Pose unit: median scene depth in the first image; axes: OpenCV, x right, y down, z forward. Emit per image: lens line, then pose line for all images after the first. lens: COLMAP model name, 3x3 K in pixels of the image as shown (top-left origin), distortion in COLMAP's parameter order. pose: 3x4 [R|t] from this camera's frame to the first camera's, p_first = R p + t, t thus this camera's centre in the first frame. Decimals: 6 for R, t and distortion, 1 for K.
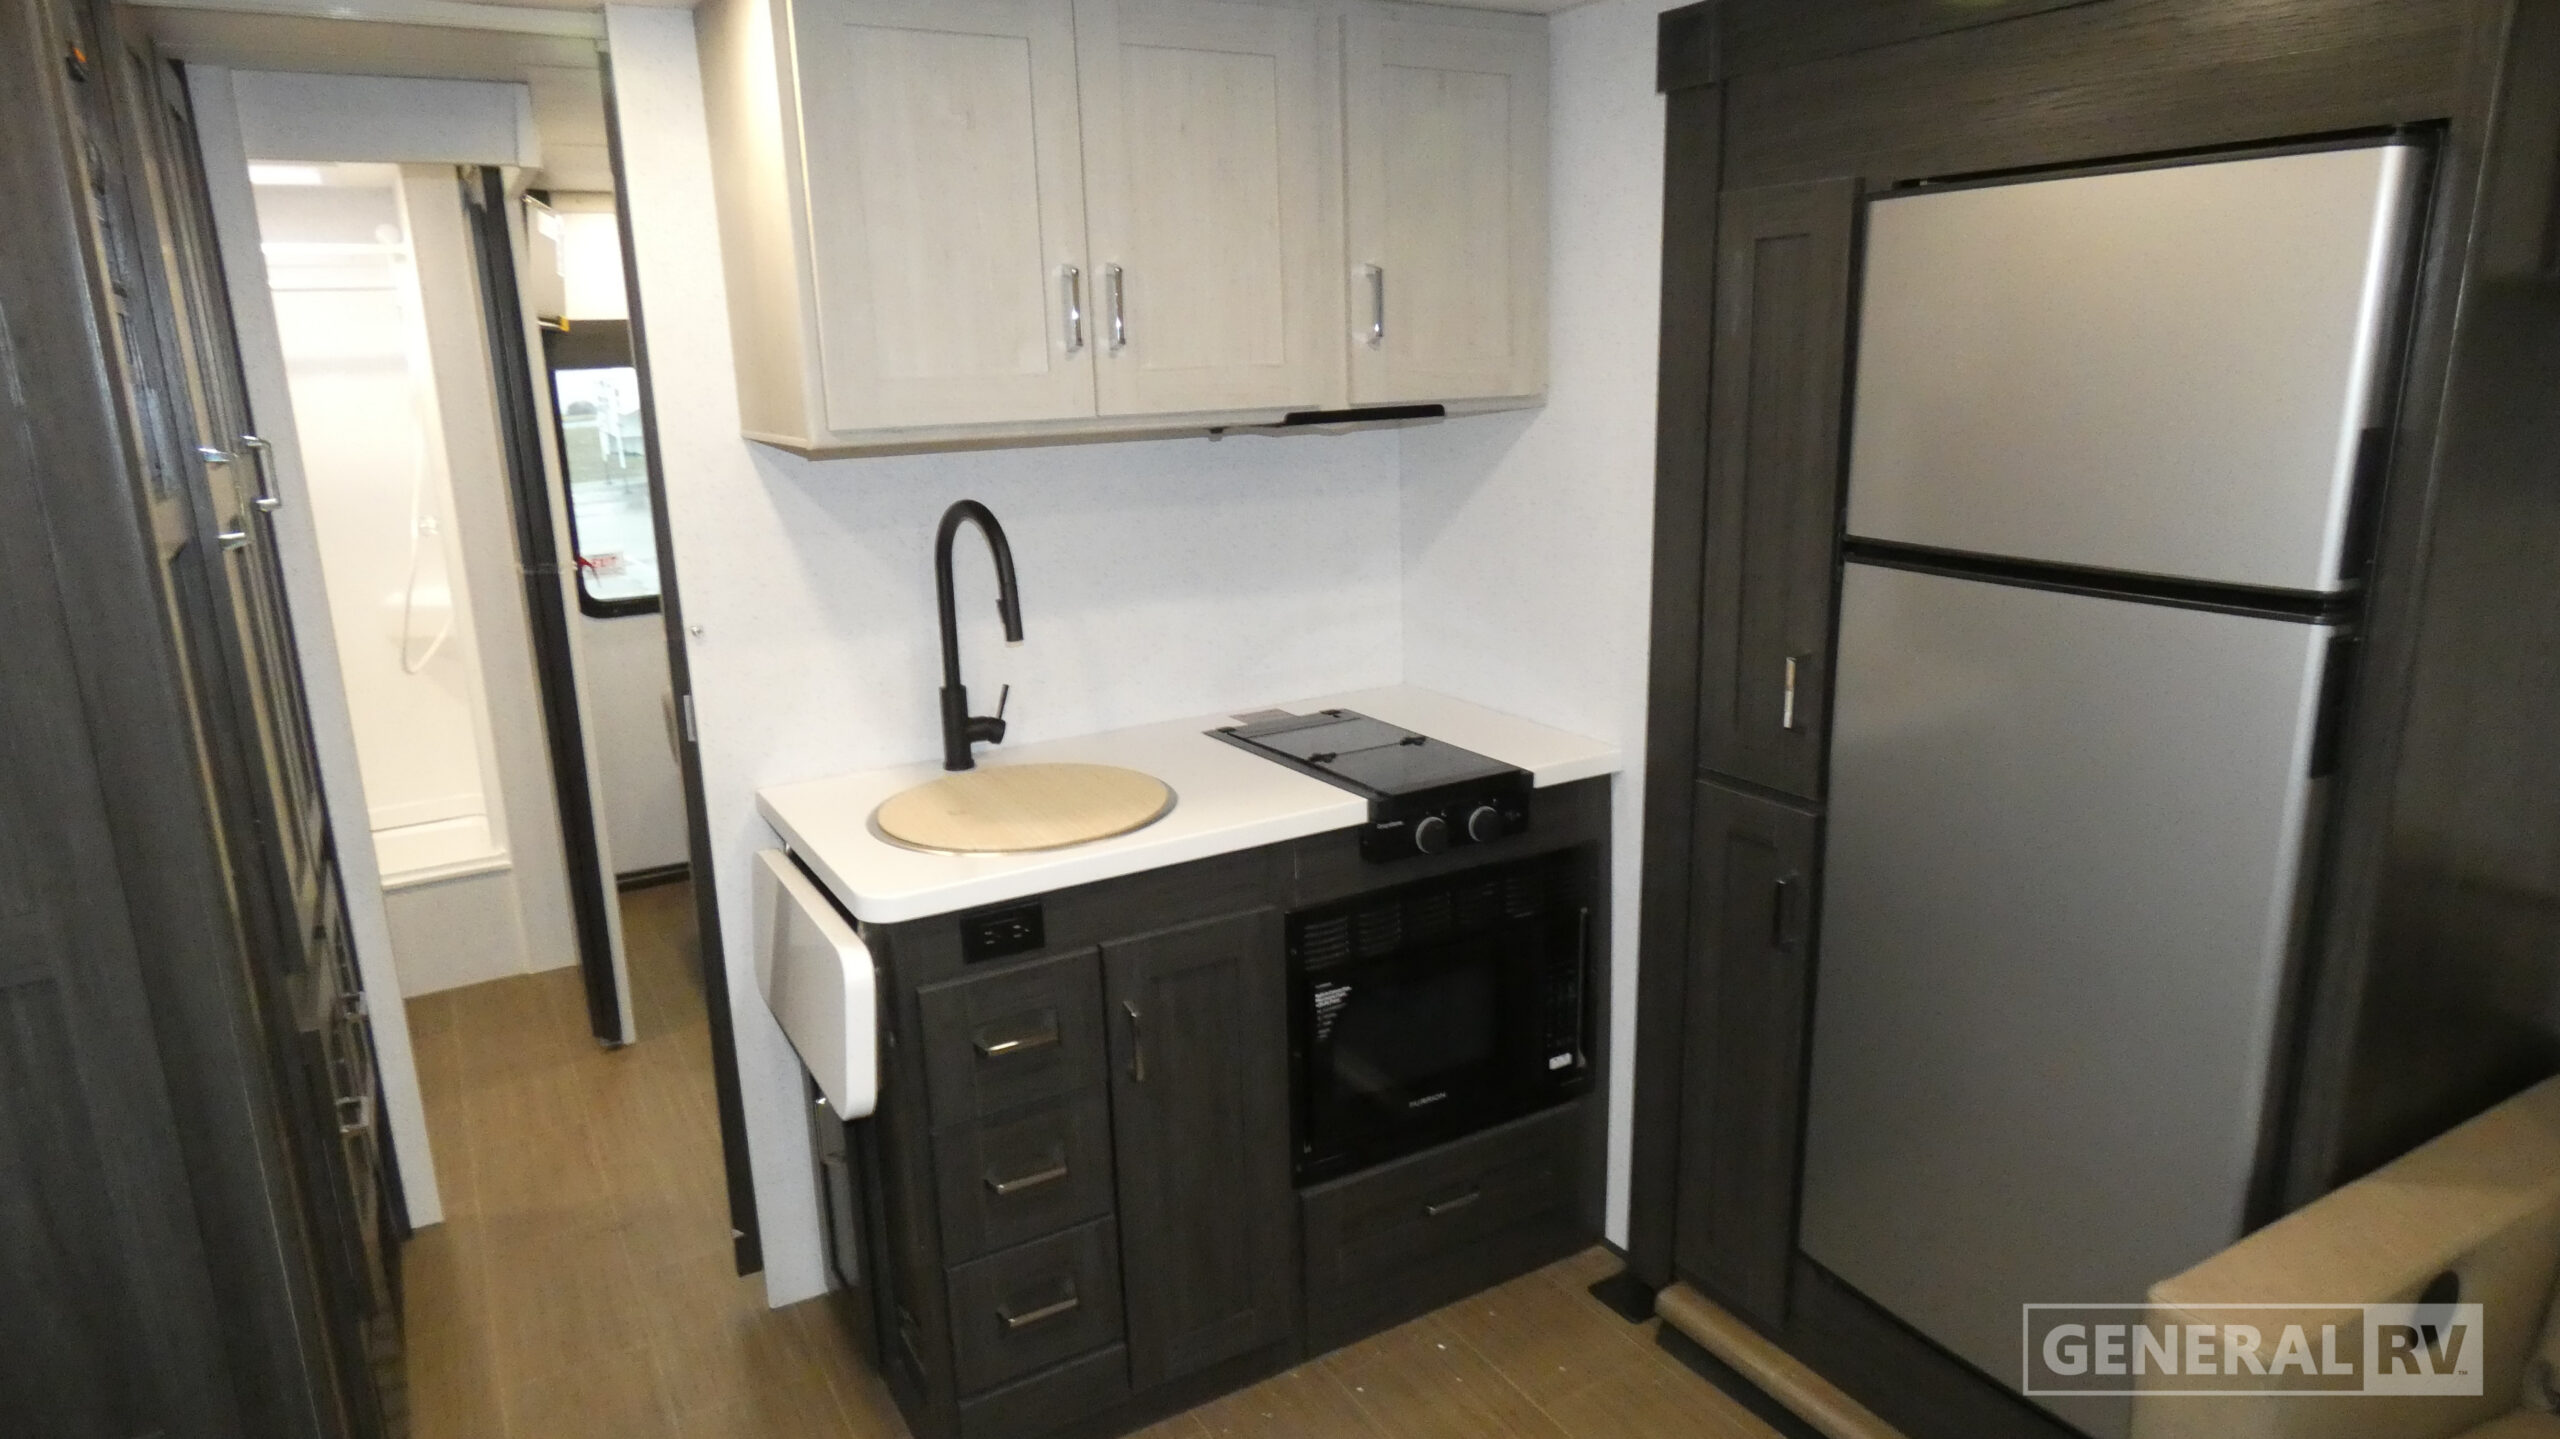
lens RADIAL K [[1534.0, 0, 1283.9], [0, 1534.0, 711.5], [0, 0, 1]] dist [0.003565, -0.008483]
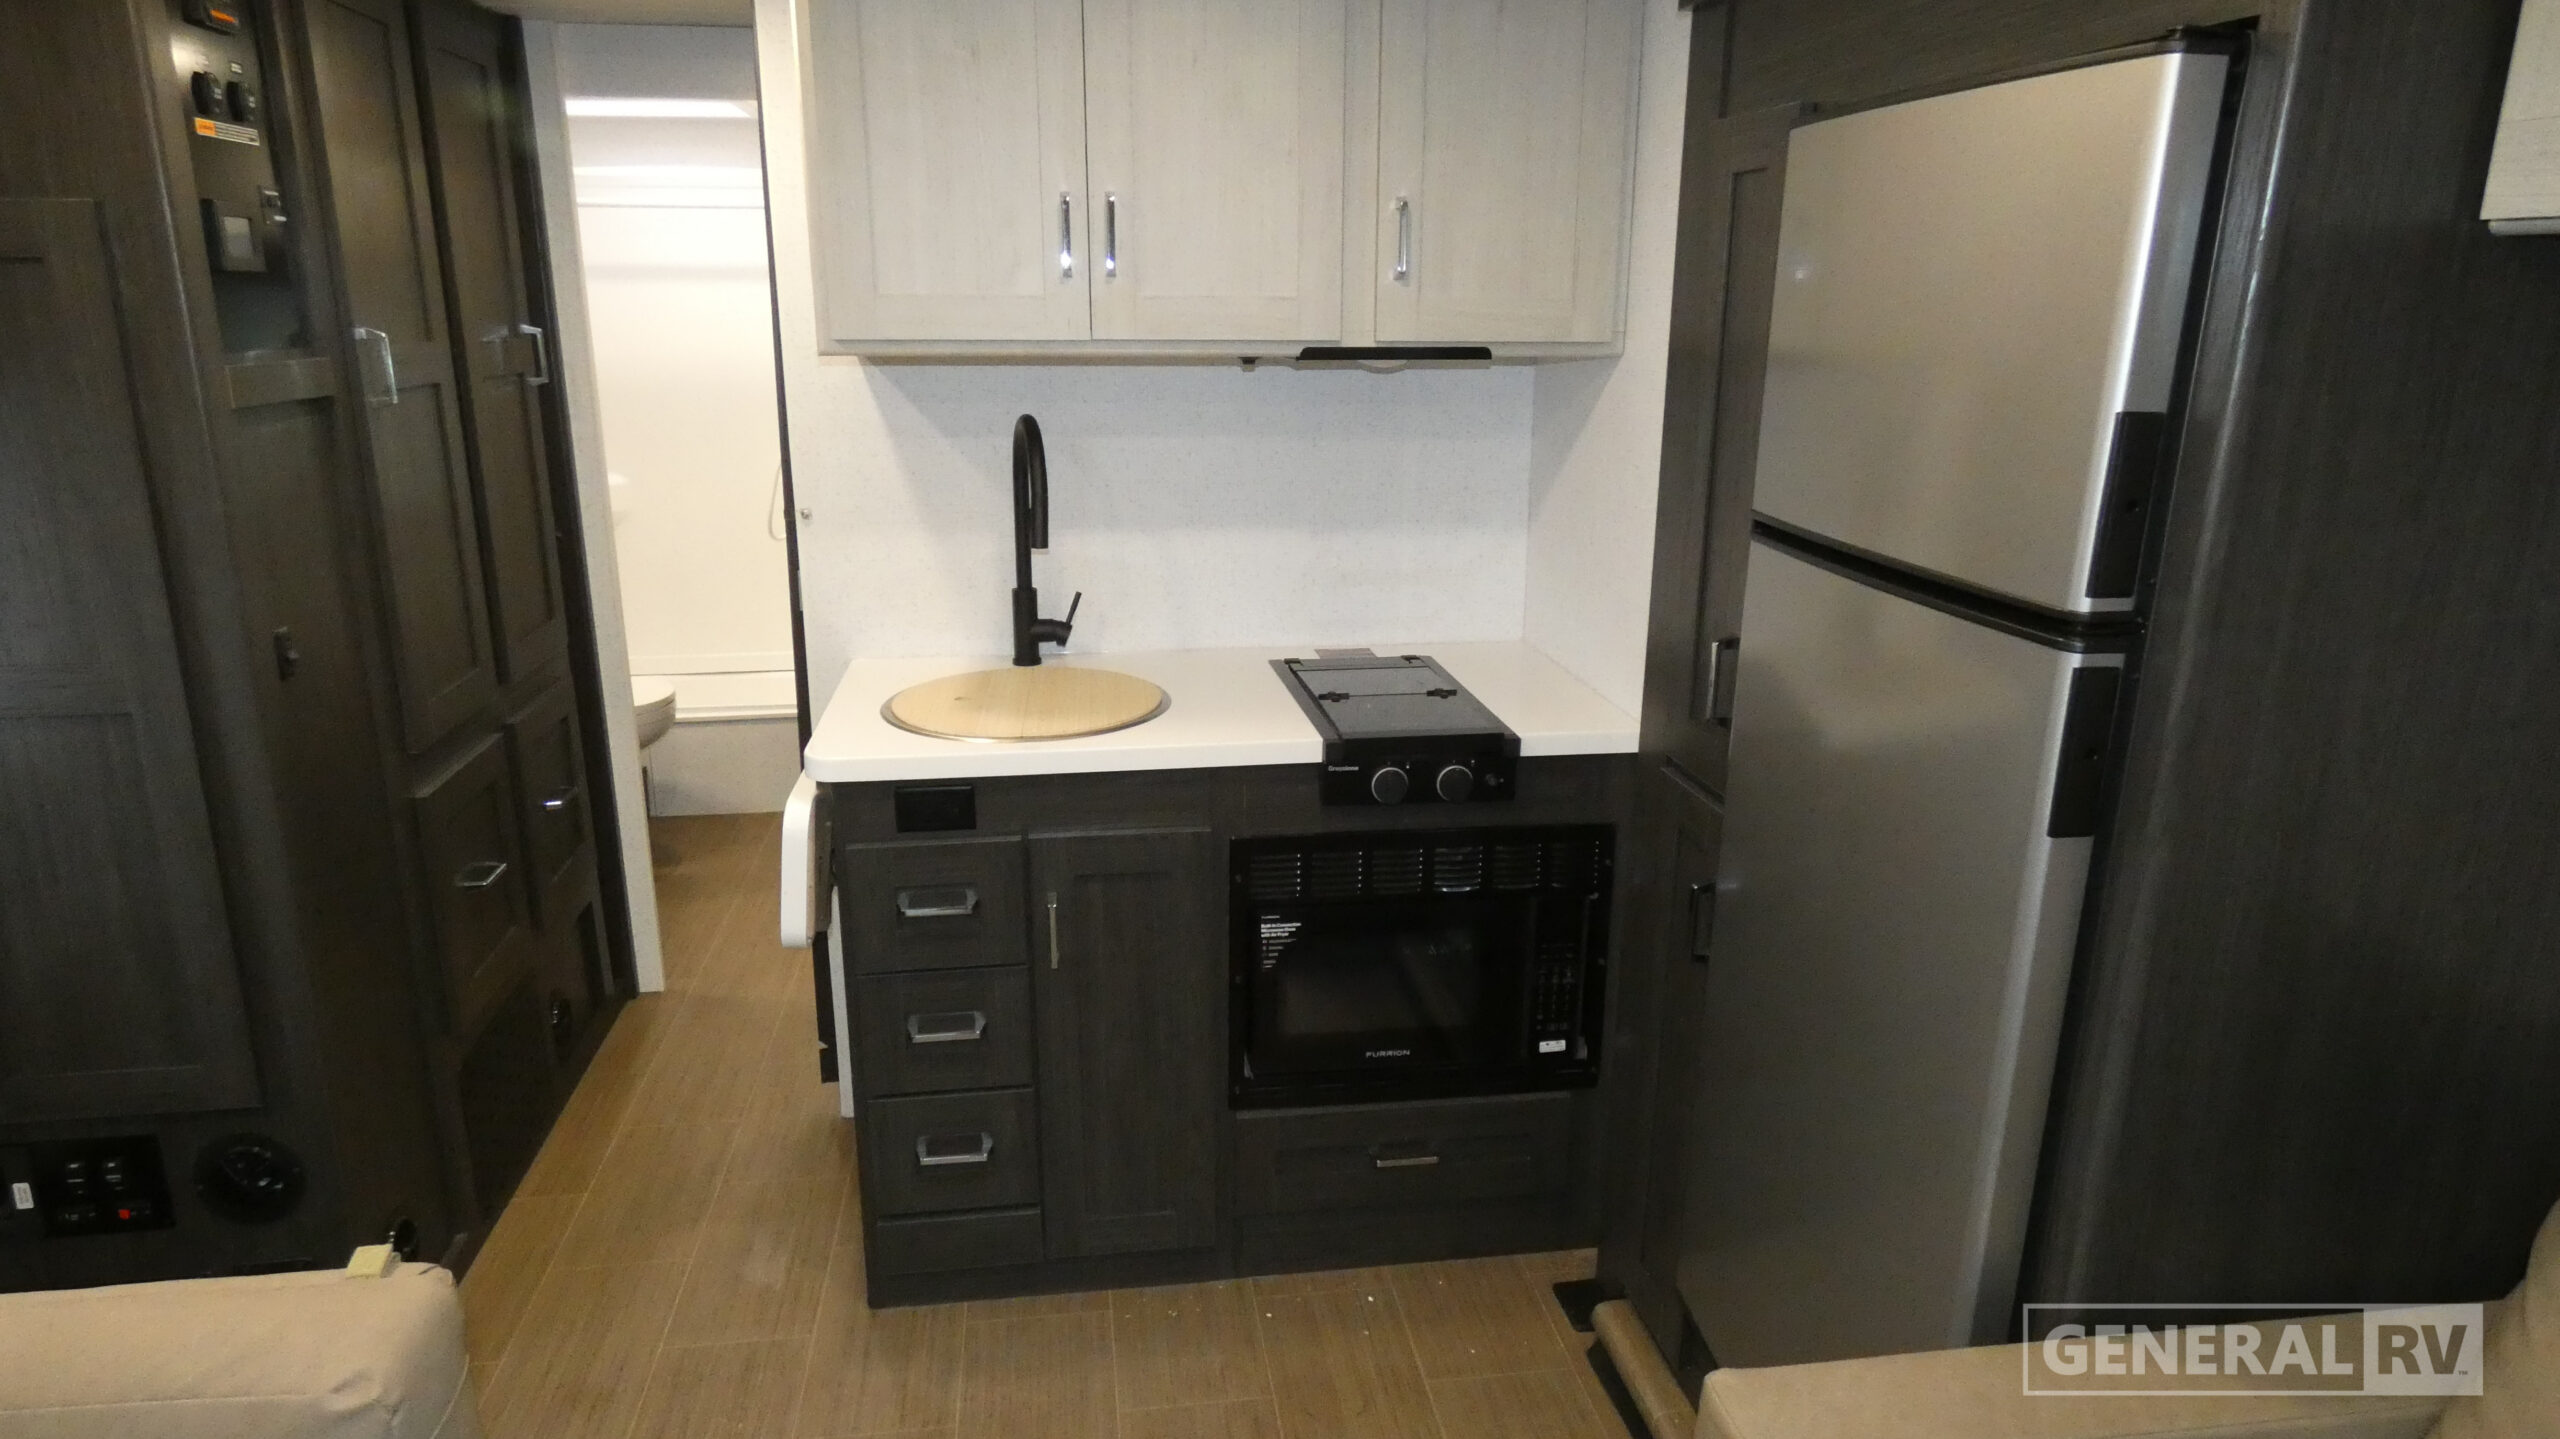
lens RADIAL K [[1534.0, 0, 1285.9], [0, 1534.0, 713.2], [0, 0, 1]] dist [0.003565, -0.008483]
pose [[0.929523, 0.131155, -0.344651, 0.356794], [-0.118648, 0.991286, 0.057233, -0.013291], [0.349154, -0.012307, 0.936984, 0.055278]]
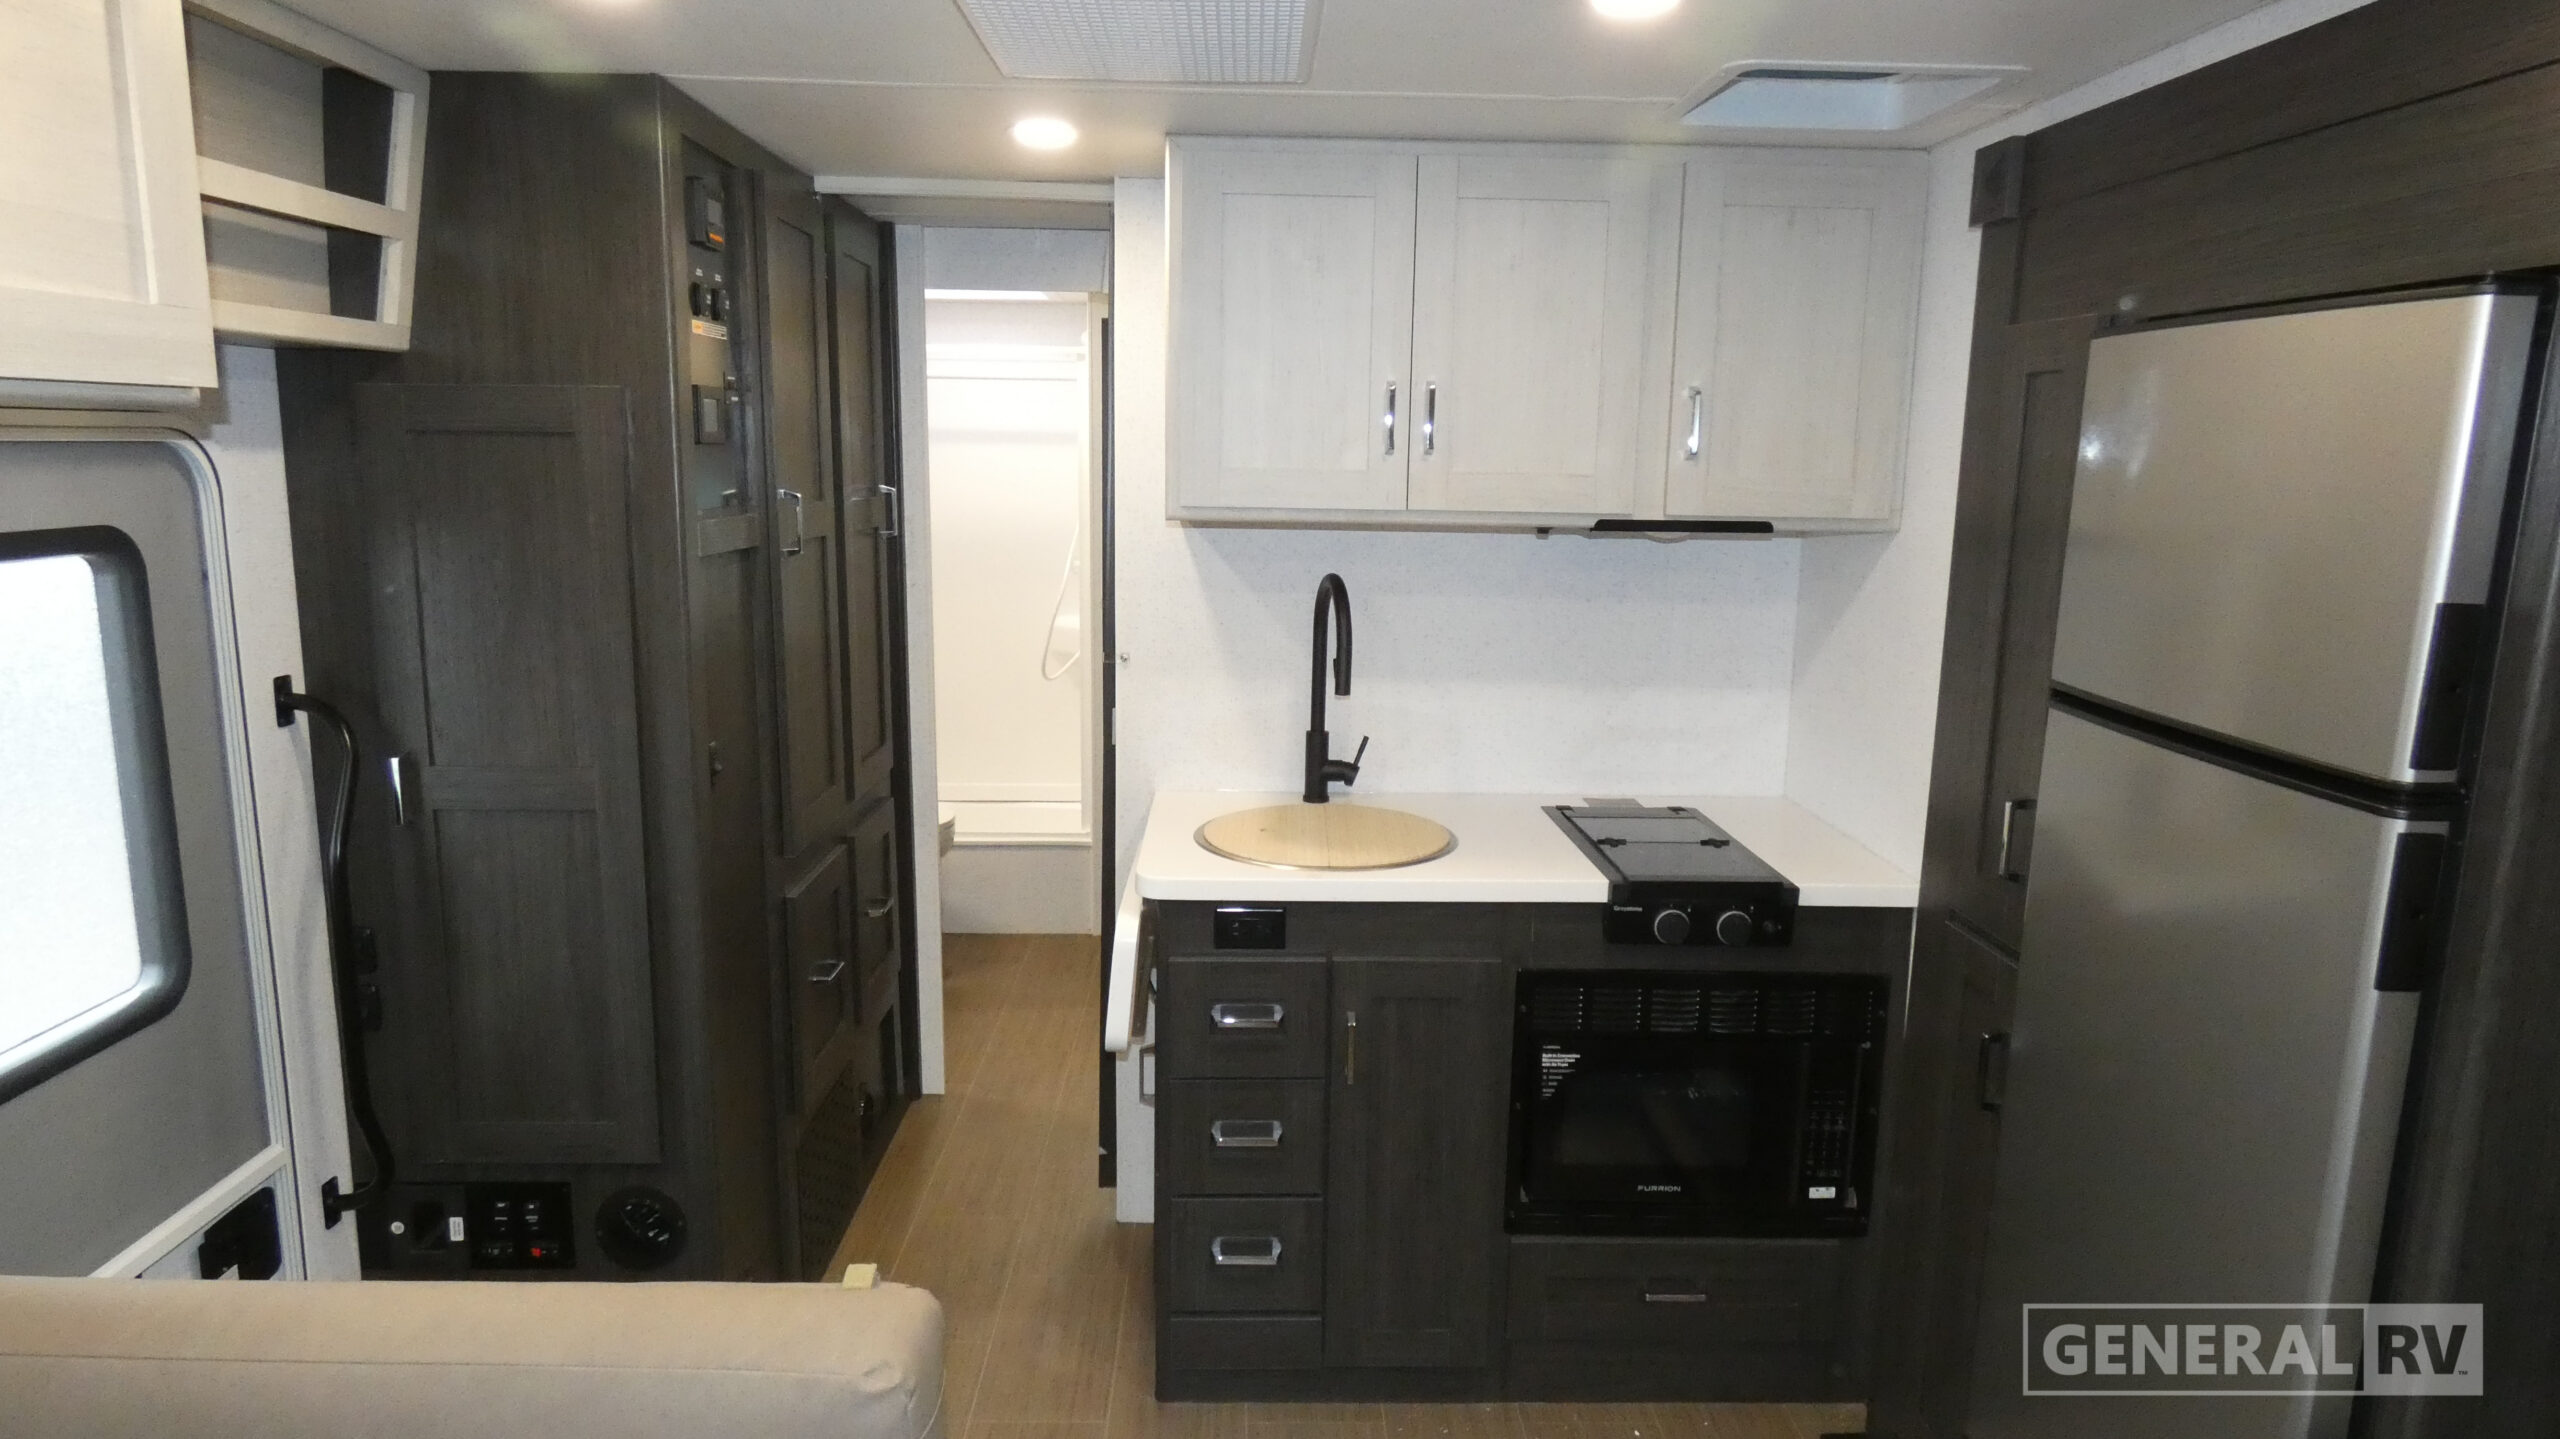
lens RADIAL K [[1534.0, 0, 1286.7], [0, 1534.0, 709.7], [0, 0, 1]] dist [0.003565, -0.008483]
pose [[0.877784, 0.124844, -0.462502, 0.320495], [-0.154120, 0.987713, -0.025889, 0.001996], [0.453587, 0.094006, 0.886240, -0.053639]]
